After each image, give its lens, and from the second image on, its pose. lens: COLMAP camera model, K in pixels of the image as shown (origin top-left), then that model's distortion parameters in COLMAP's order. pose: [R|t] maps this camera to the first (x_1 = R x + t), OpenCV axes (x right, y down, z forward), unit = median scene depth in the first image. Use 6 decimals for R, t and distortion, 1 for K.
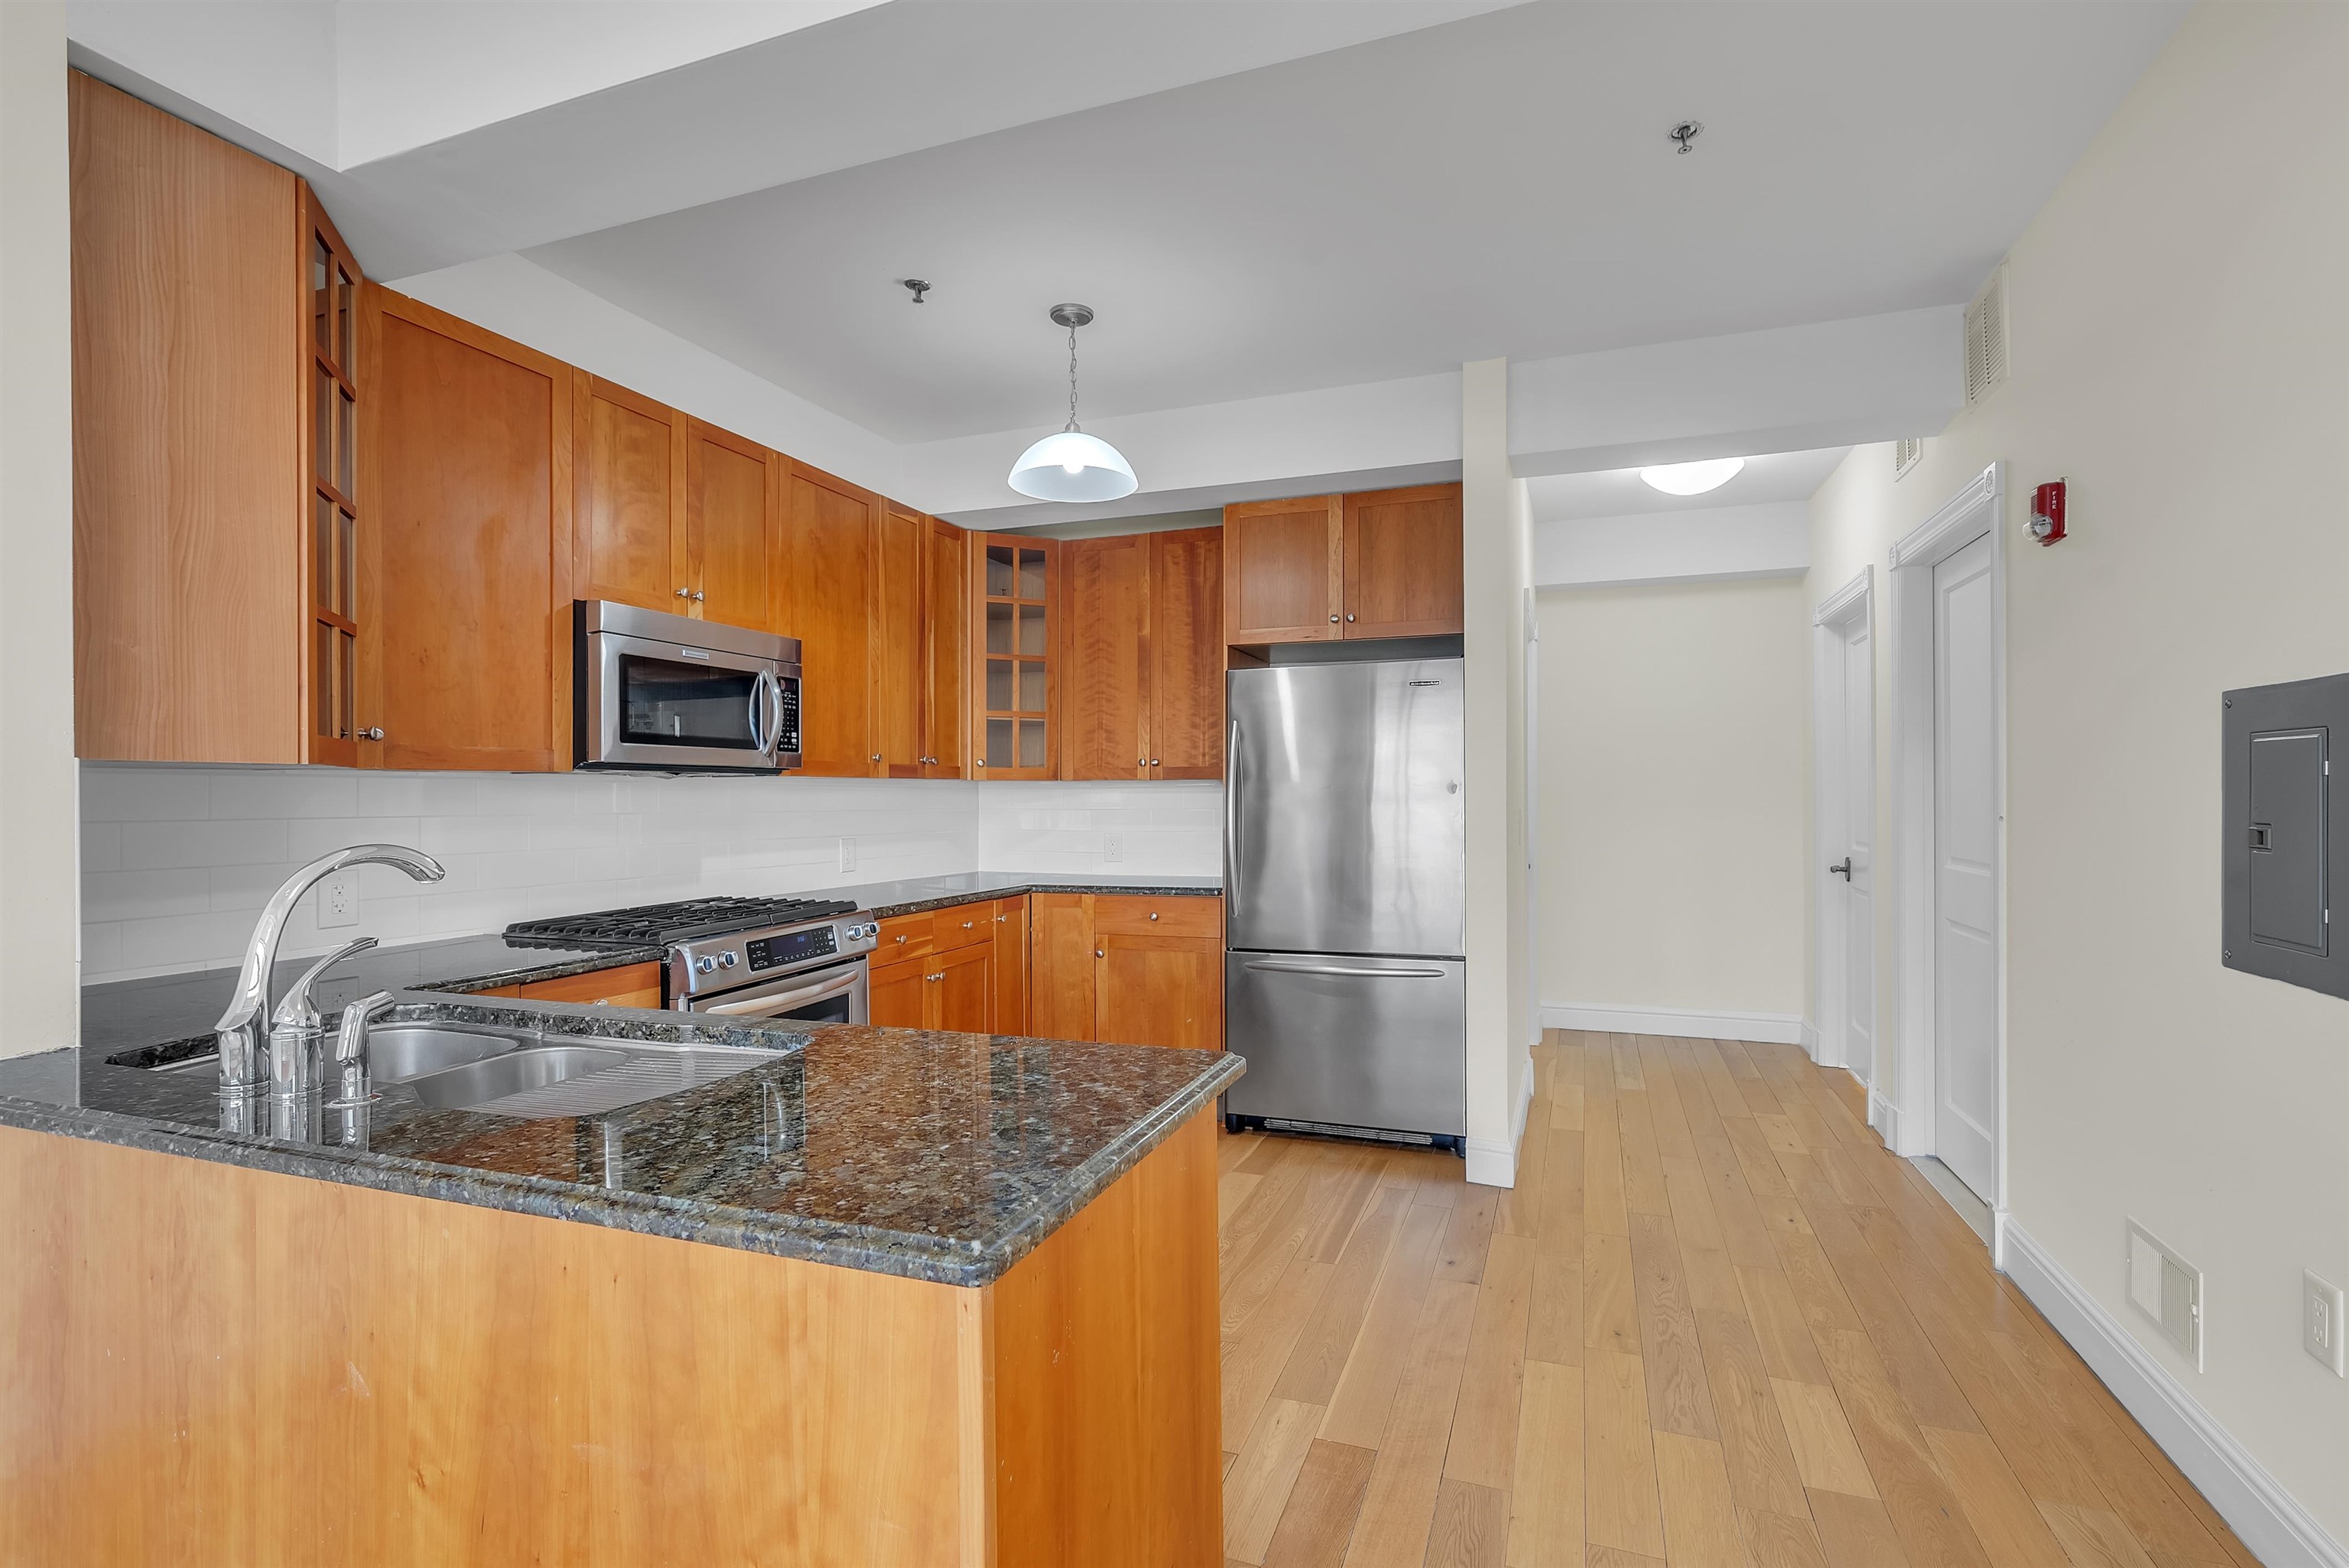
lens RADIAL K [[1090.5, 0, 1184.1], [0, 1090.5, 790.1], [0, 0, 1]] dist [-0.007087, 0.005038]
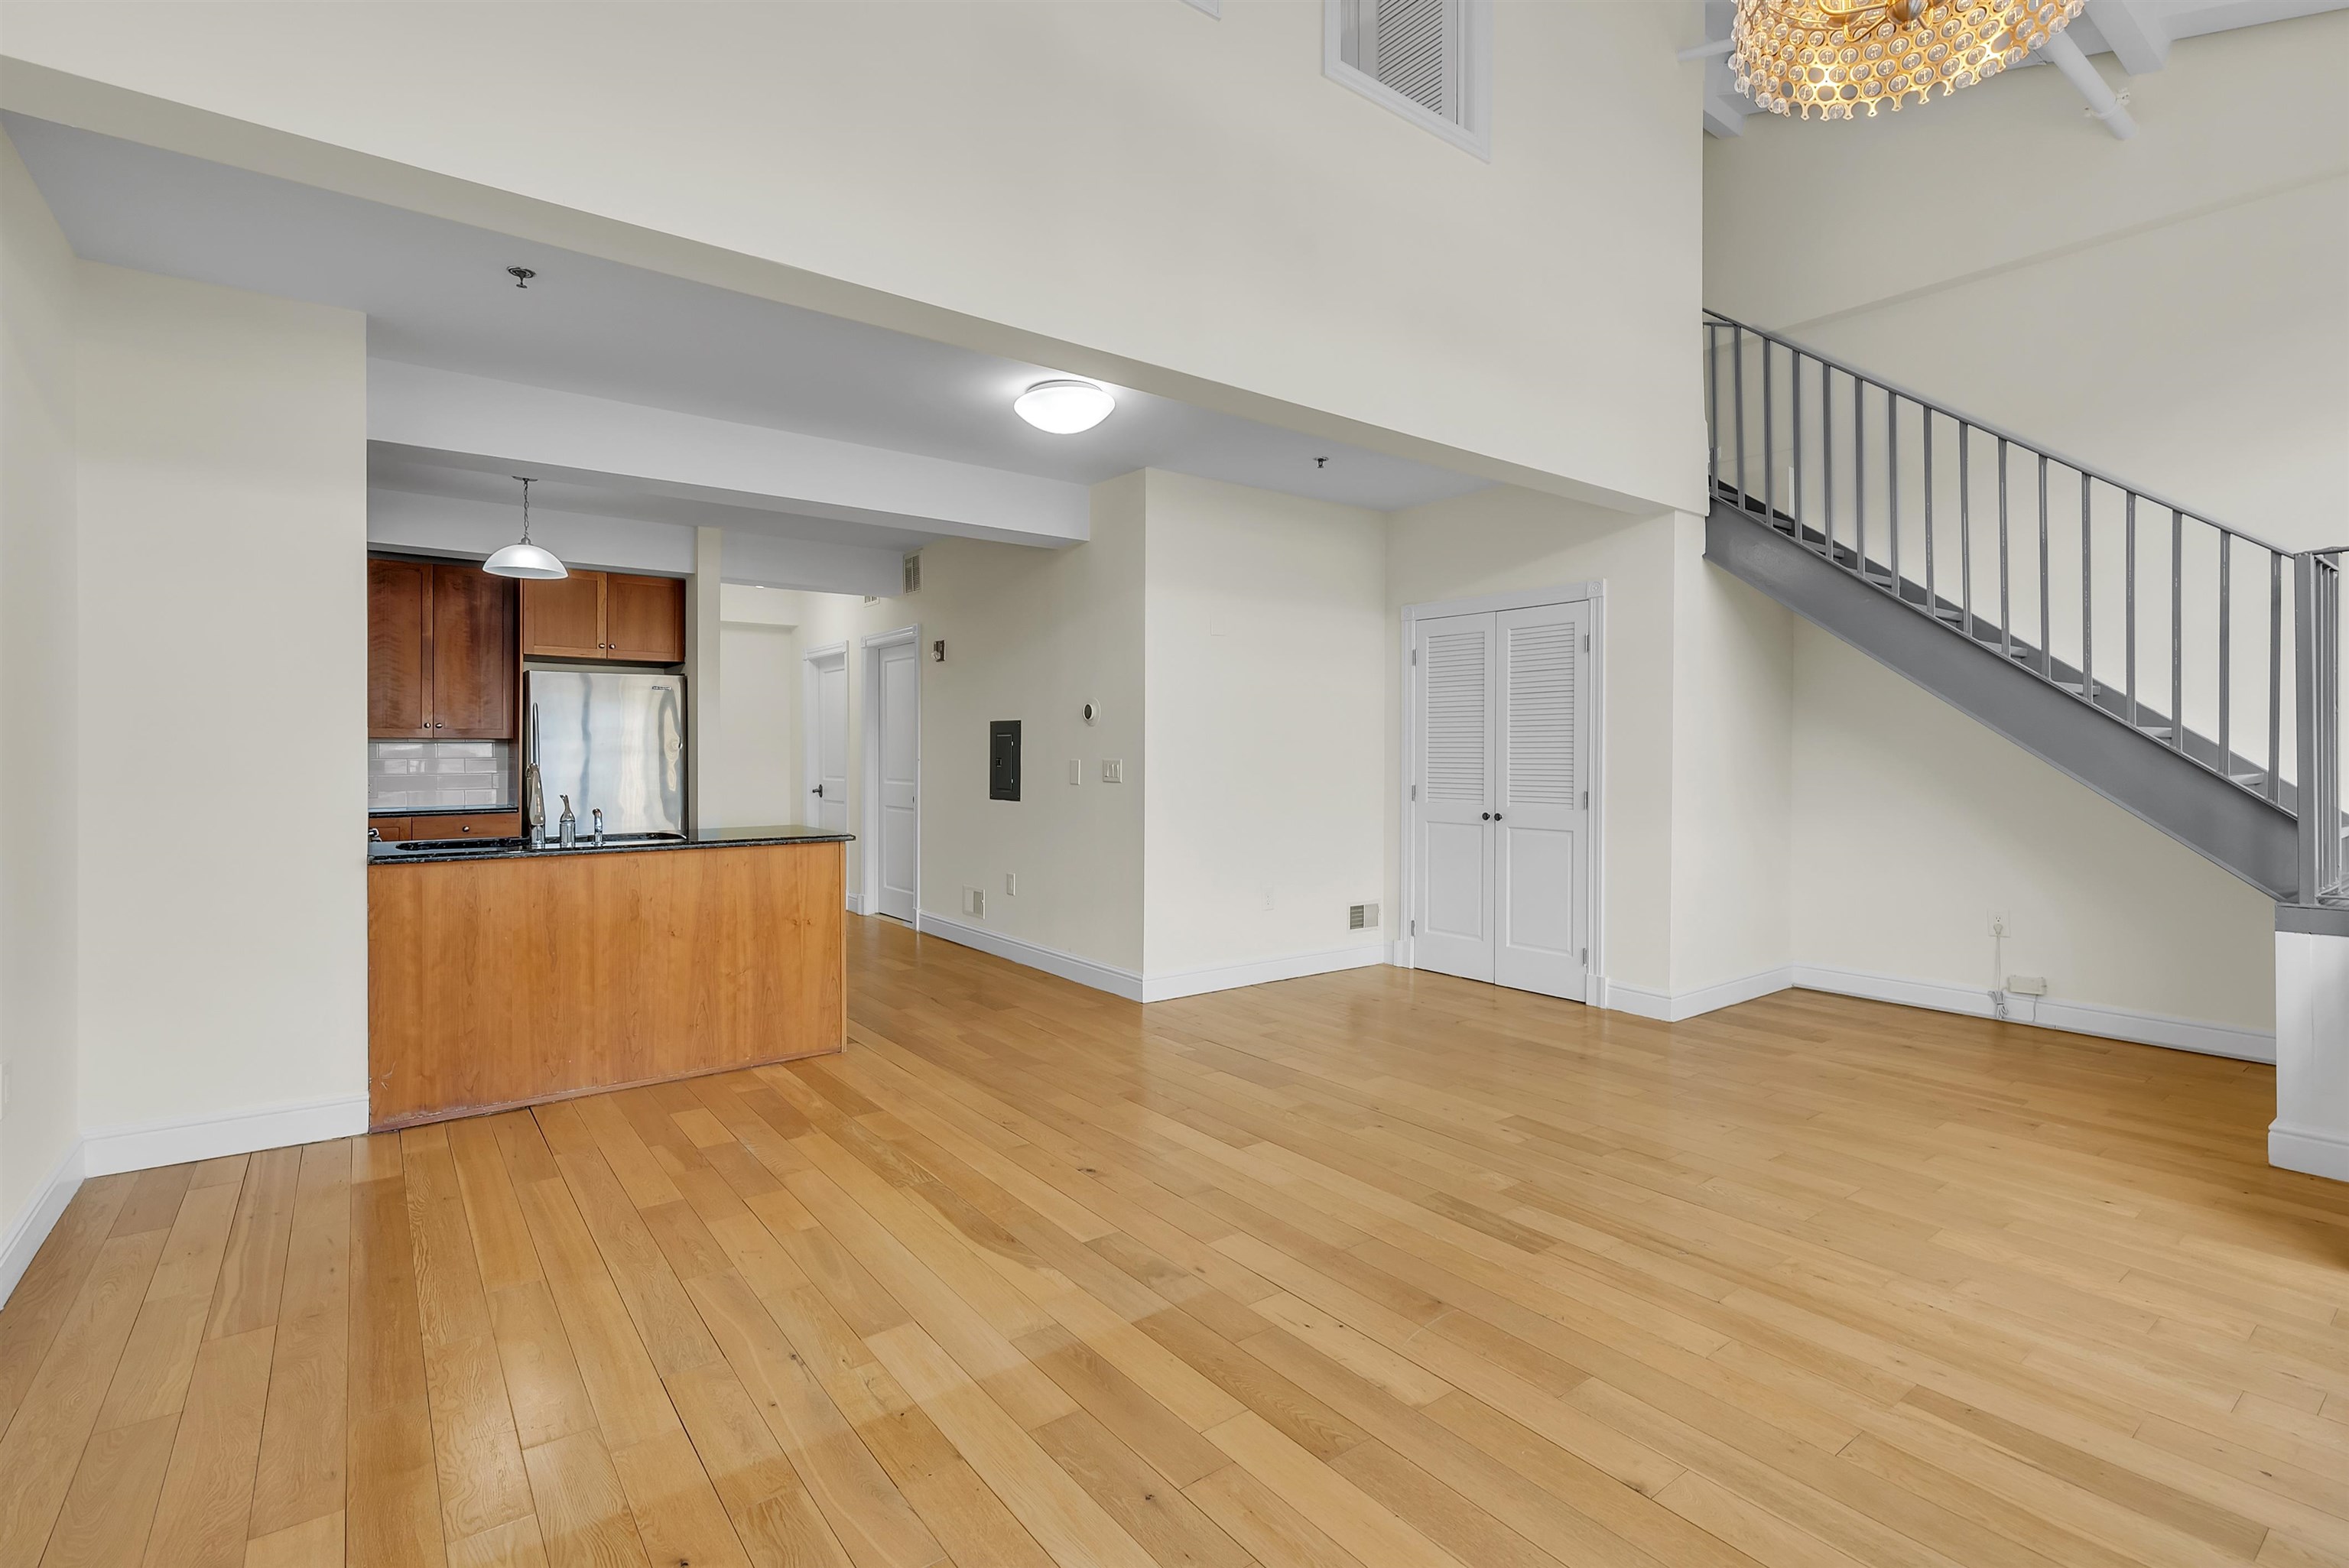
lens RADIAL K [[1090.5, 0, 1176.3], [0, 1090.5, 761.2], [0, 0, 1]] dist [-0.007087, 0.005038]
pose [[0.536800, -0.001153, 0.843709, -0.926092], [-0.007032, 0.999958, 0.005841, 0.008169], [-0.843680, -0.009068, 0.536770, -0.763340]]
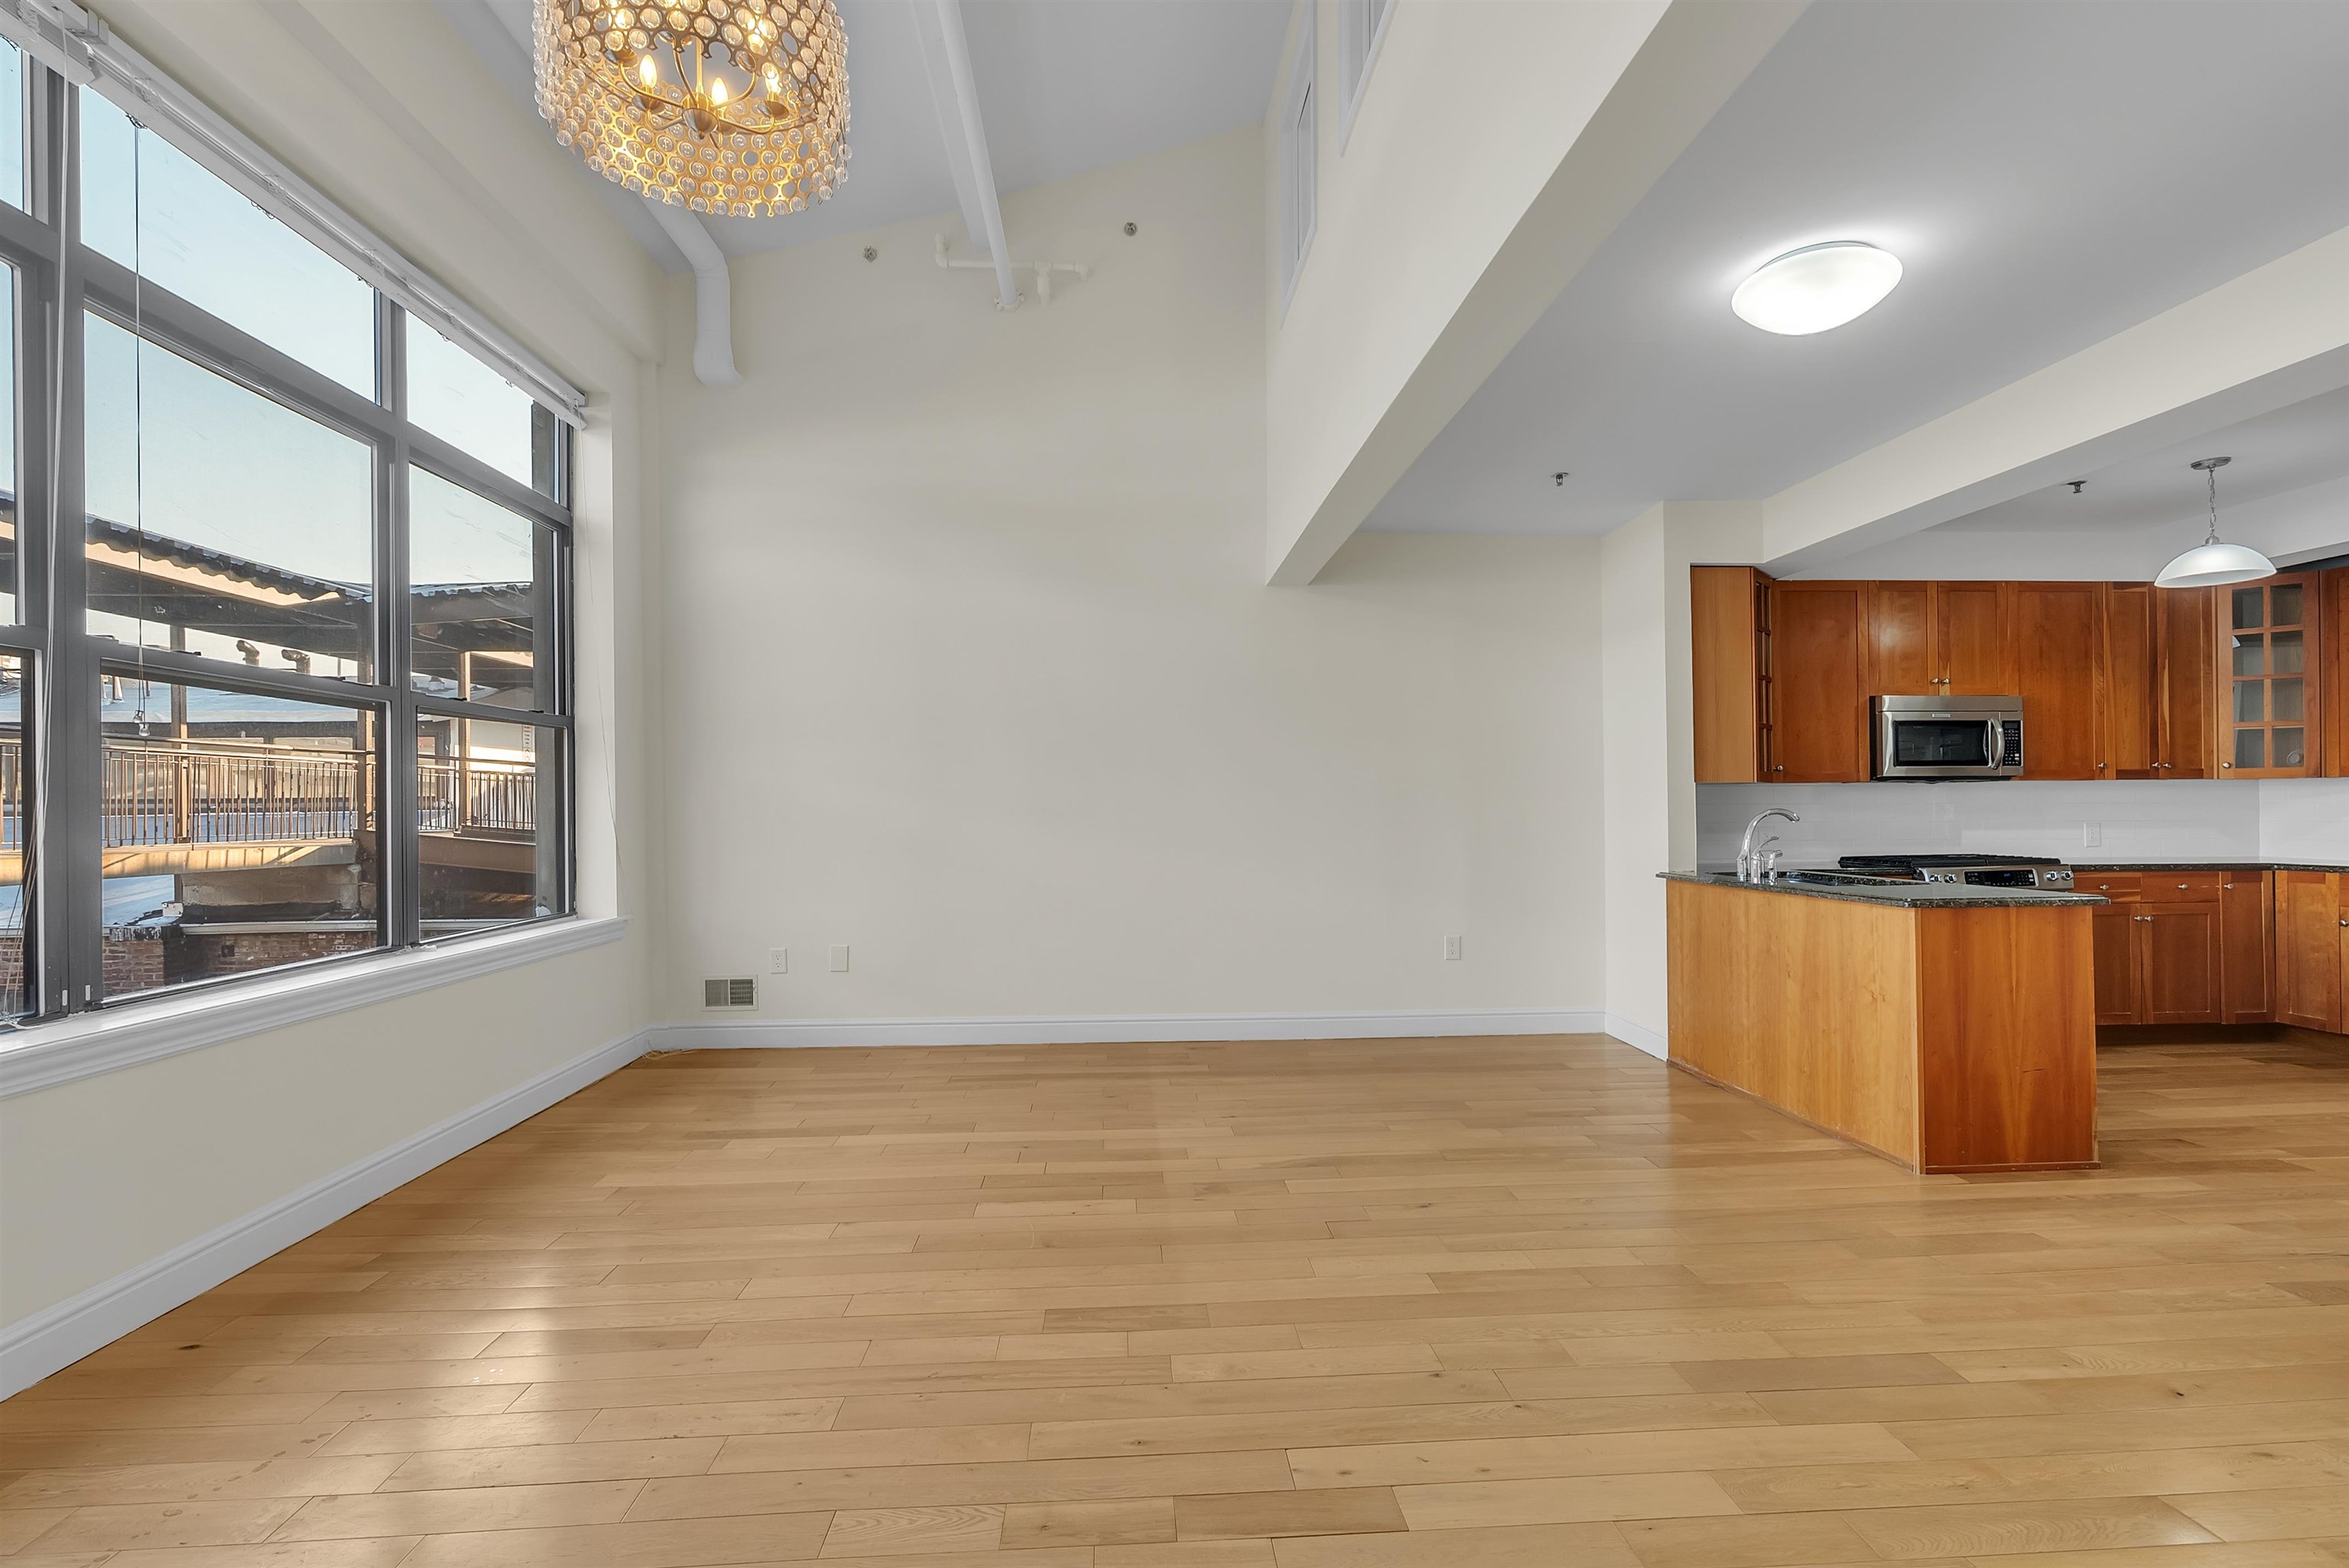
lens RADIAL K [[1090.5, 0, 1178.0], [0, 1090.5, 804.2], [0, 0, 1]] dist [-0.007087, 0.005038]
pose [[0.405628, -0.002722, -0.914034, 0.604787], [0.010936, 0.999938, 0.001875, 0.005688], [0.913973, -0.010757, 0.405633, -0.786998]]
